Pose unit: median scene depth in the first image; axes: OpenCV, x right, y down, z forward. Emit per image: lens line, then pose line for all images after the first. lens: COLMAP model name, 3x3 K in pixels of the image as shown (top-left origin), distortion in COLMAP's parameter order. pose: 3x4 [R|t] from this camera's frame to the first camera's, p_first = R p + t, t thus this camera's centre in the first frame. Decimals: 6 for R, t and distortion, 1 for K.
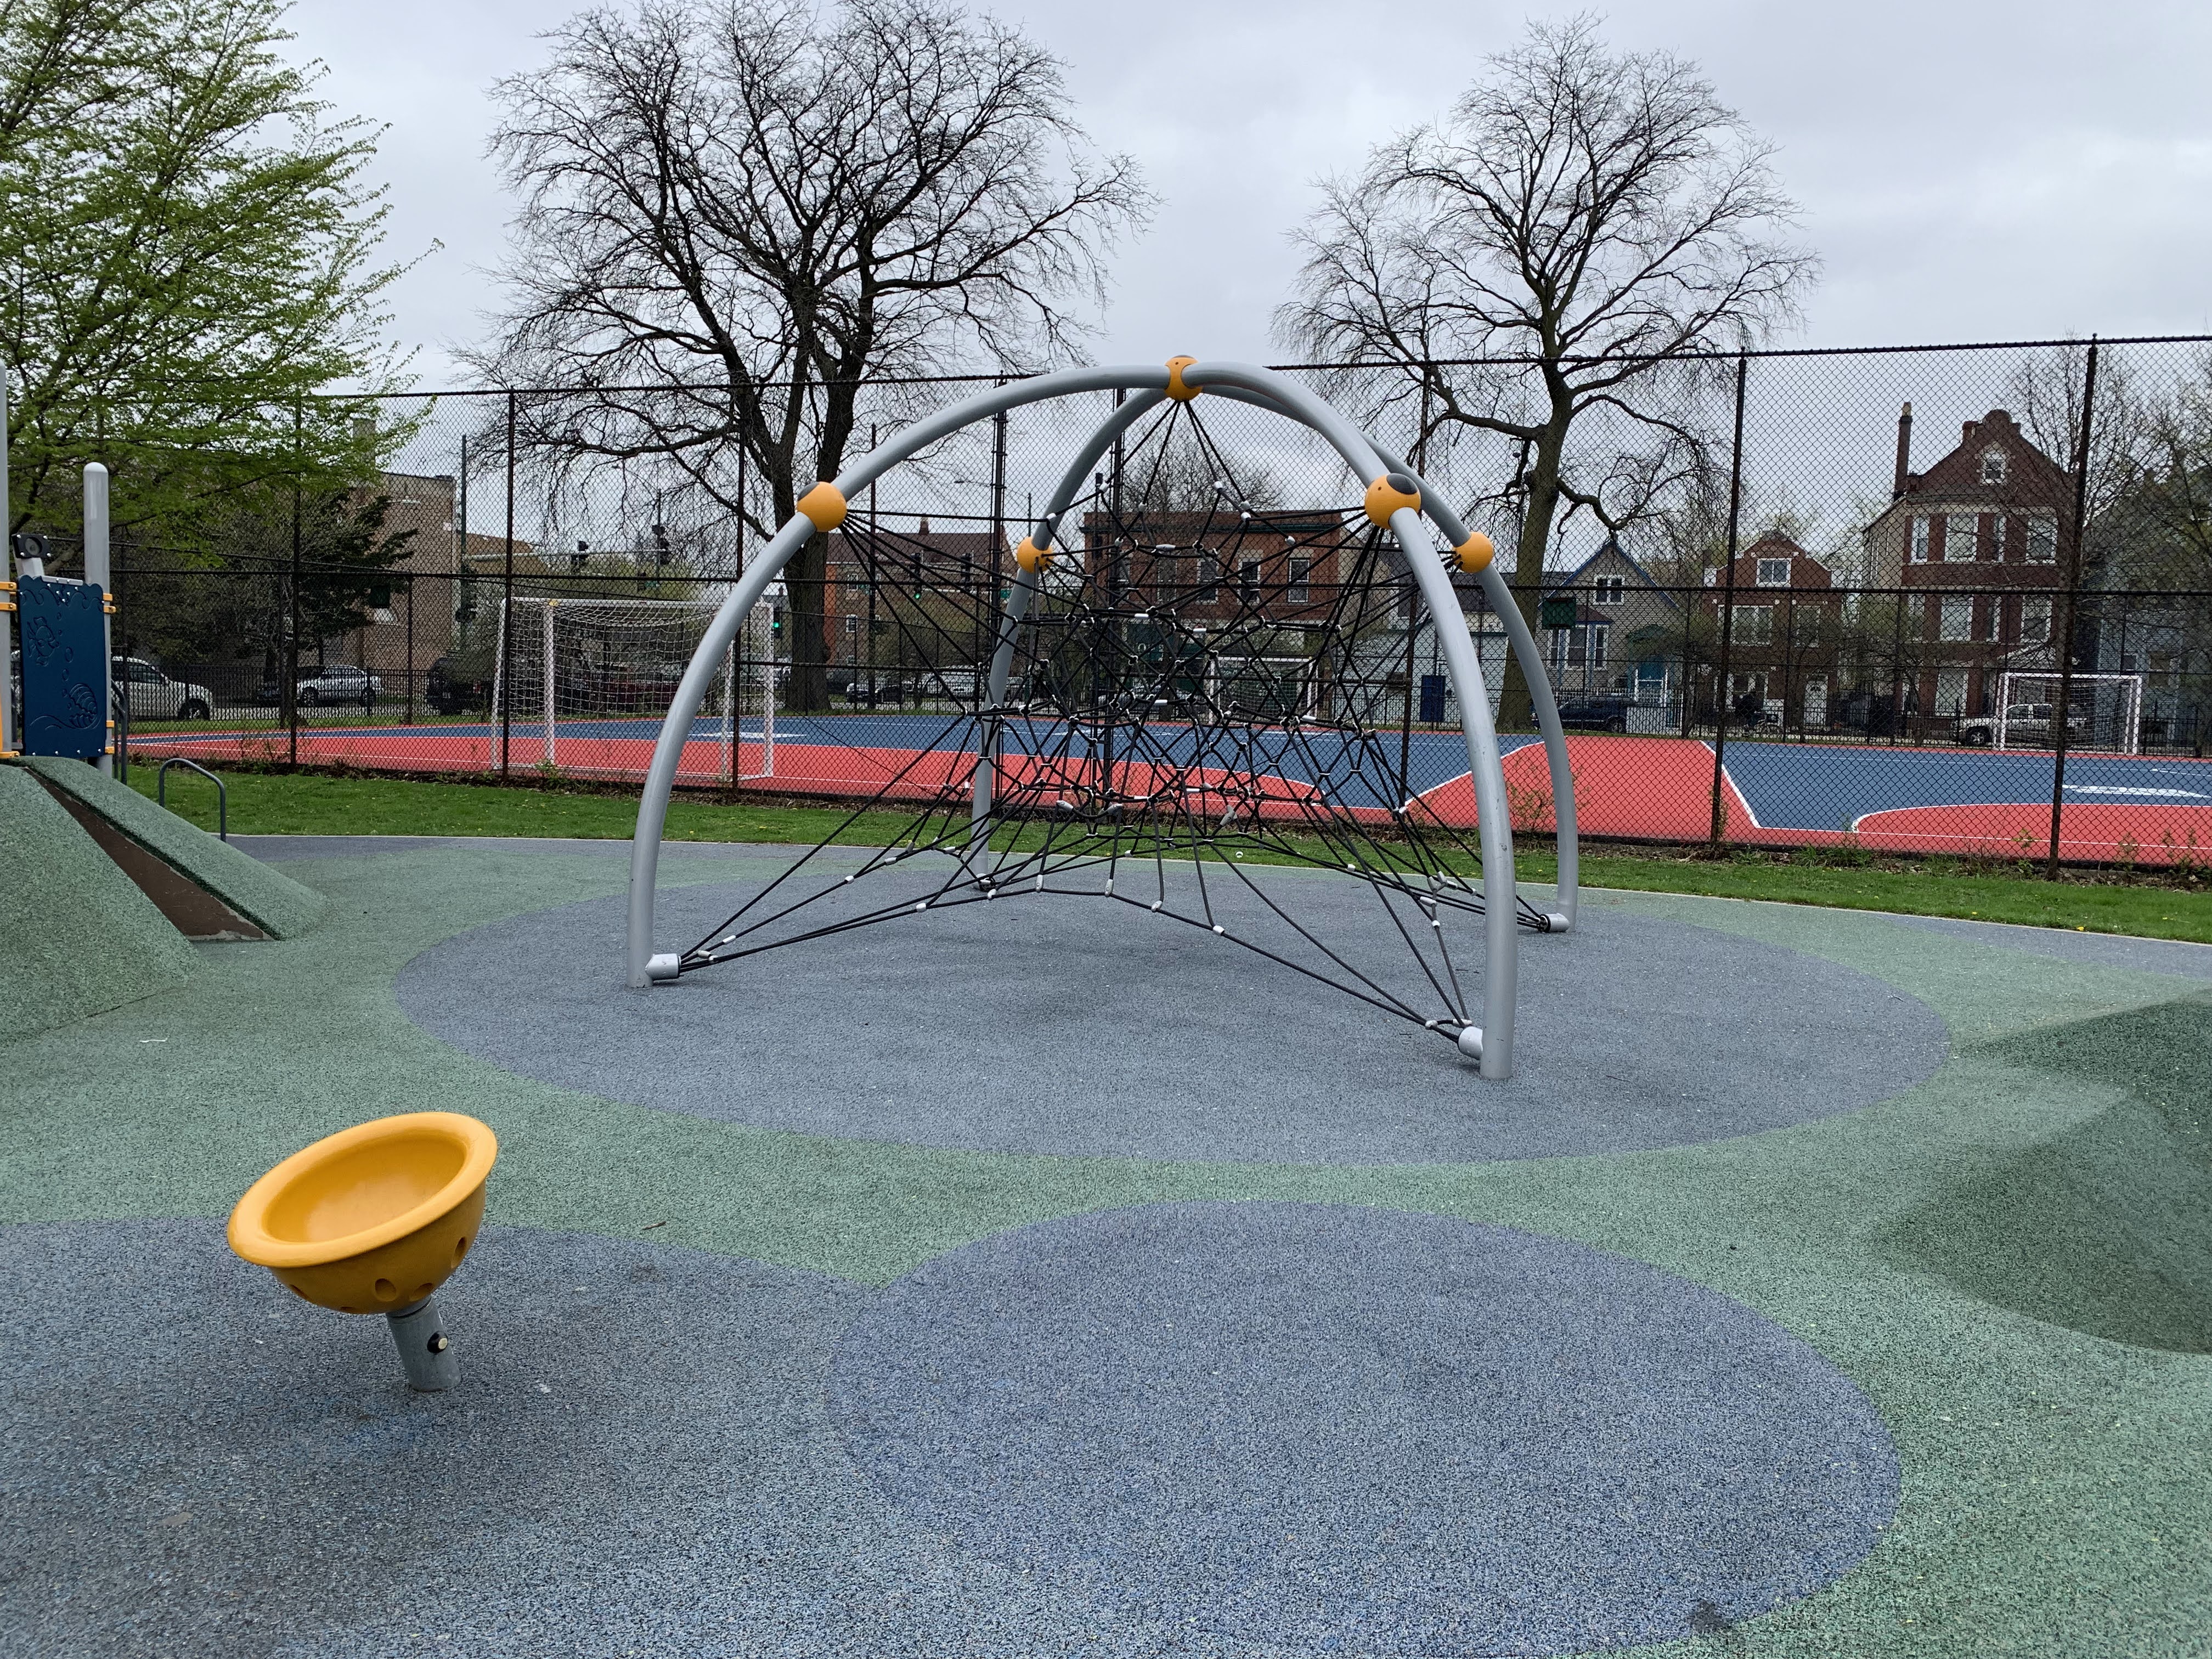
lens RADIAL K [[1736.1, 0, 1068.0], [0, 1736.1, 827.2], [0, 0, 1]] dist [-0.012270, 0.003911]
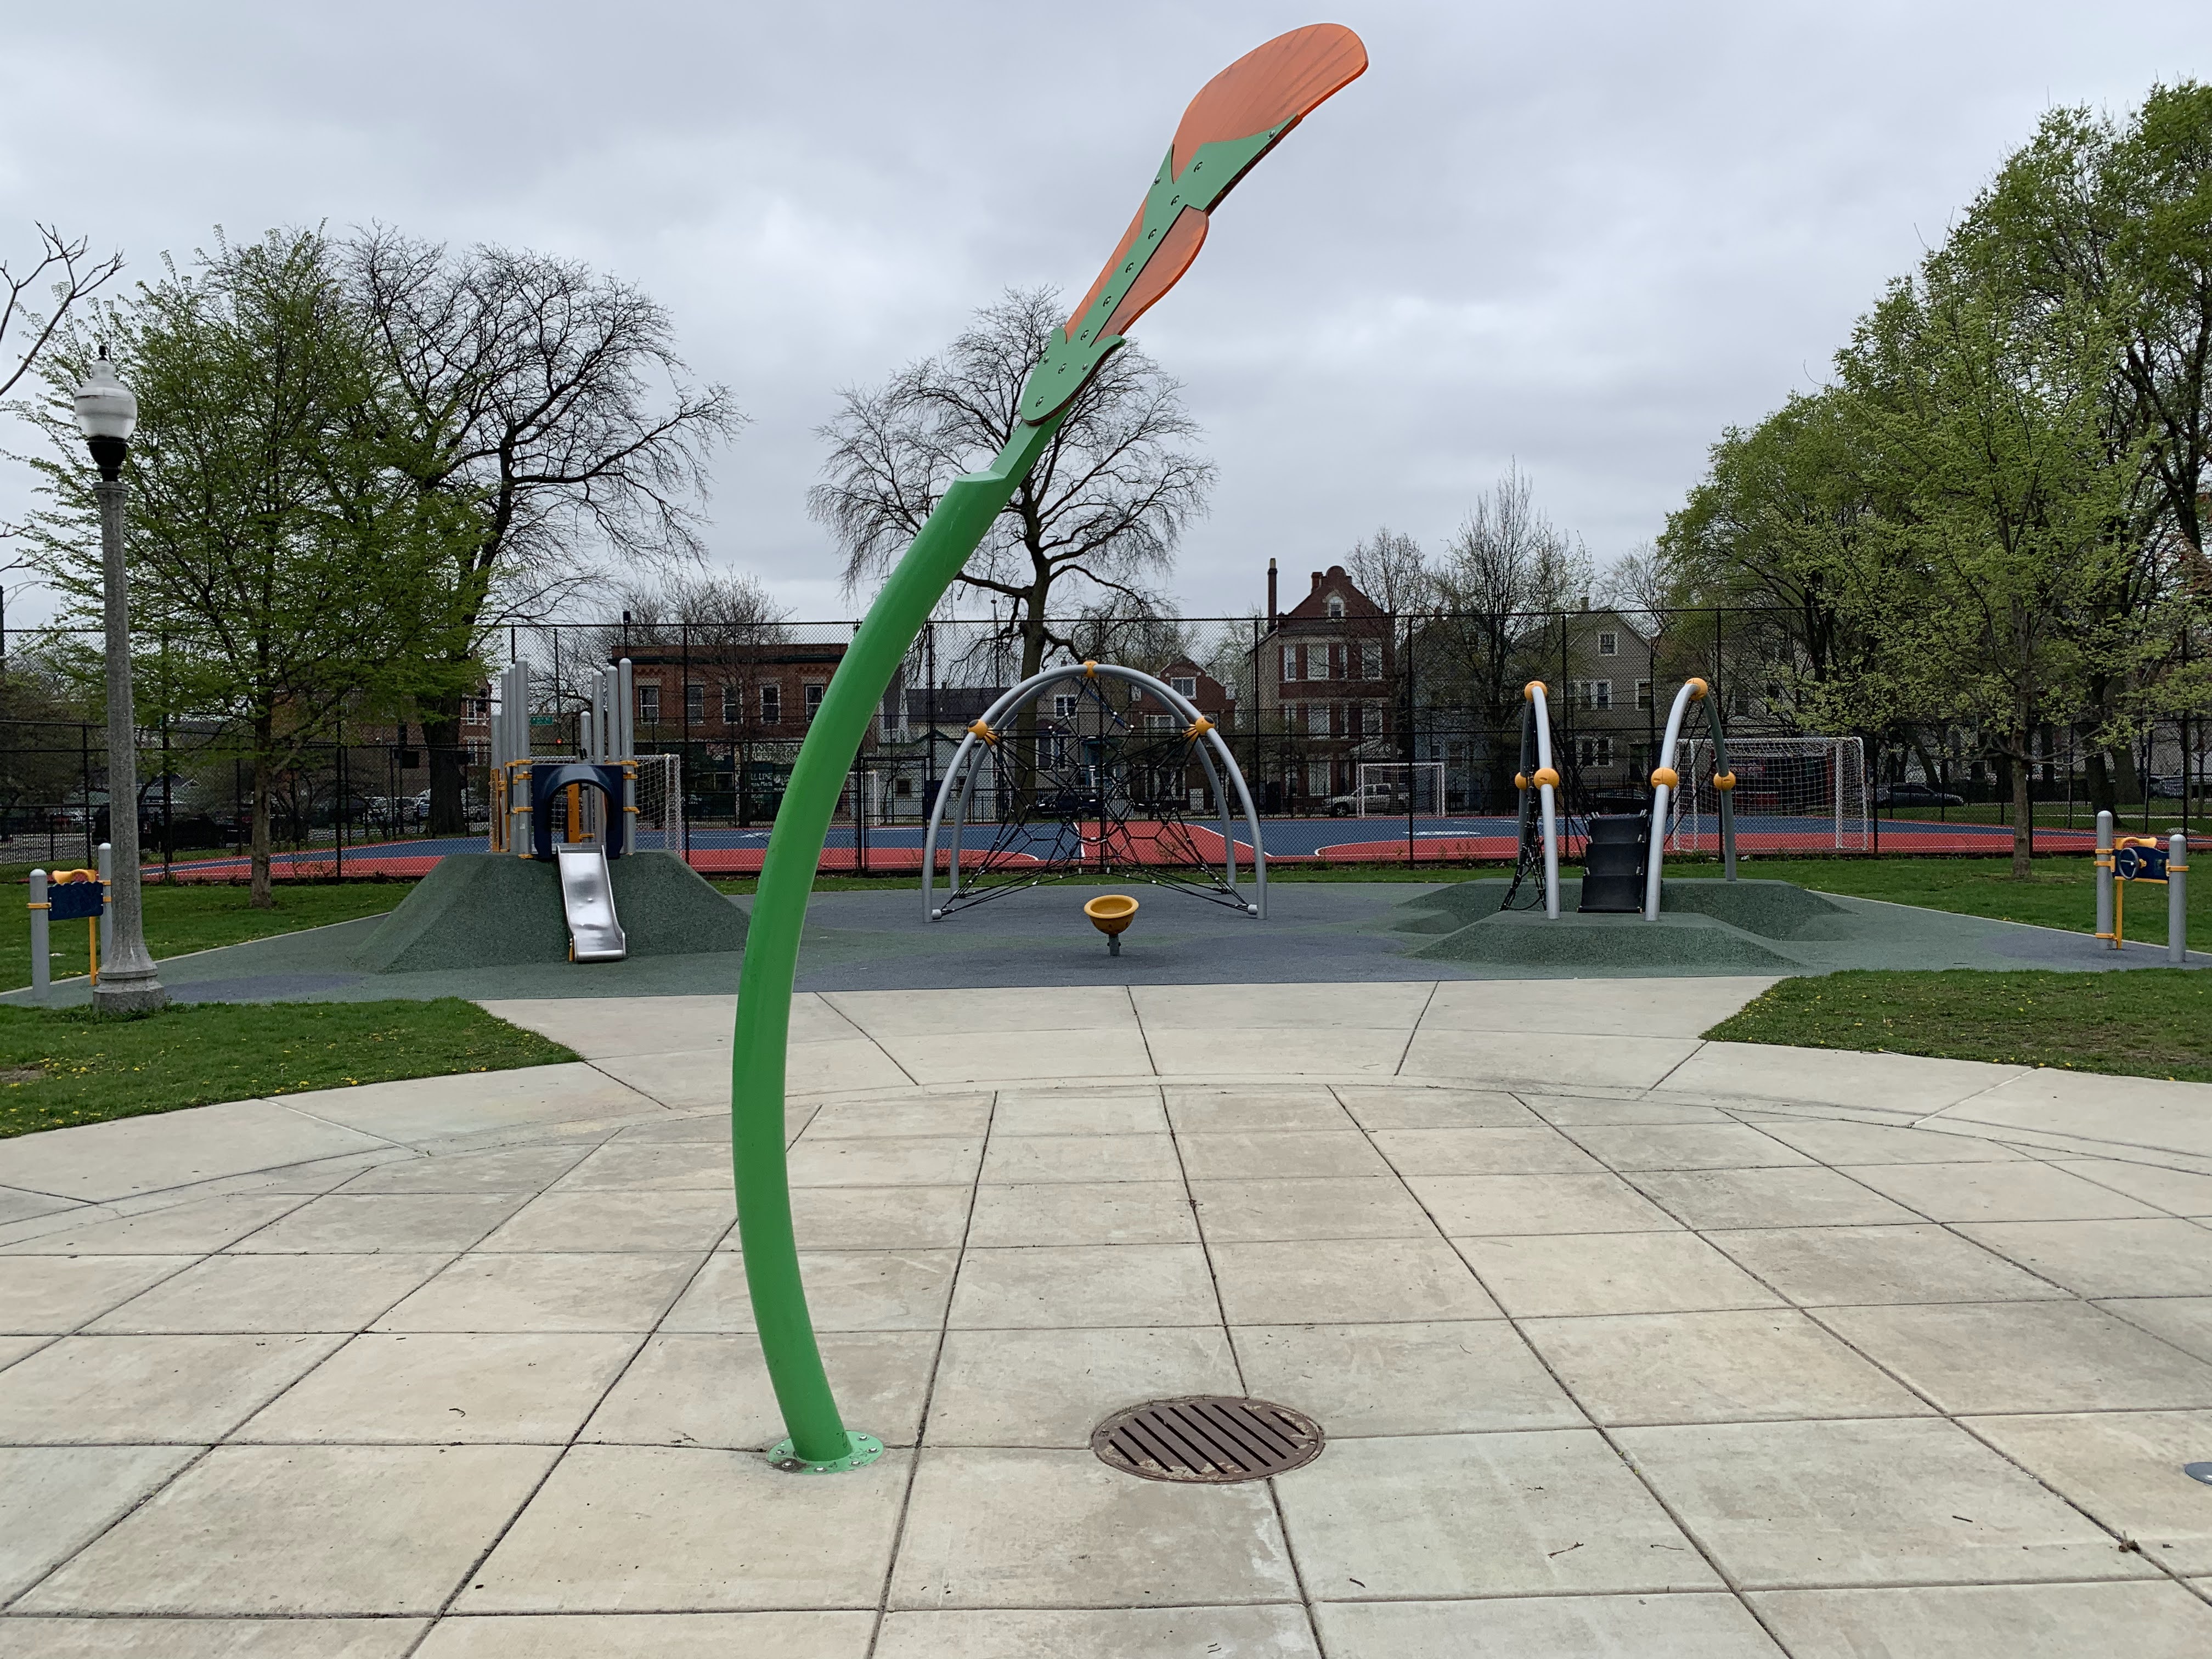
lens RADIAL K [[1706.5, 0, 1106.0], [0, 1706.5, 829.5], [0, 0, 1]] dist [0.003415, 0.011292]
pose [[0.936120, -0.047954, 0.348397, -0.127849], [0.068180, 0.996611, -0.046019, 0.013372], [-0.345009, 0.066833, 0.936217, -0.209033]]
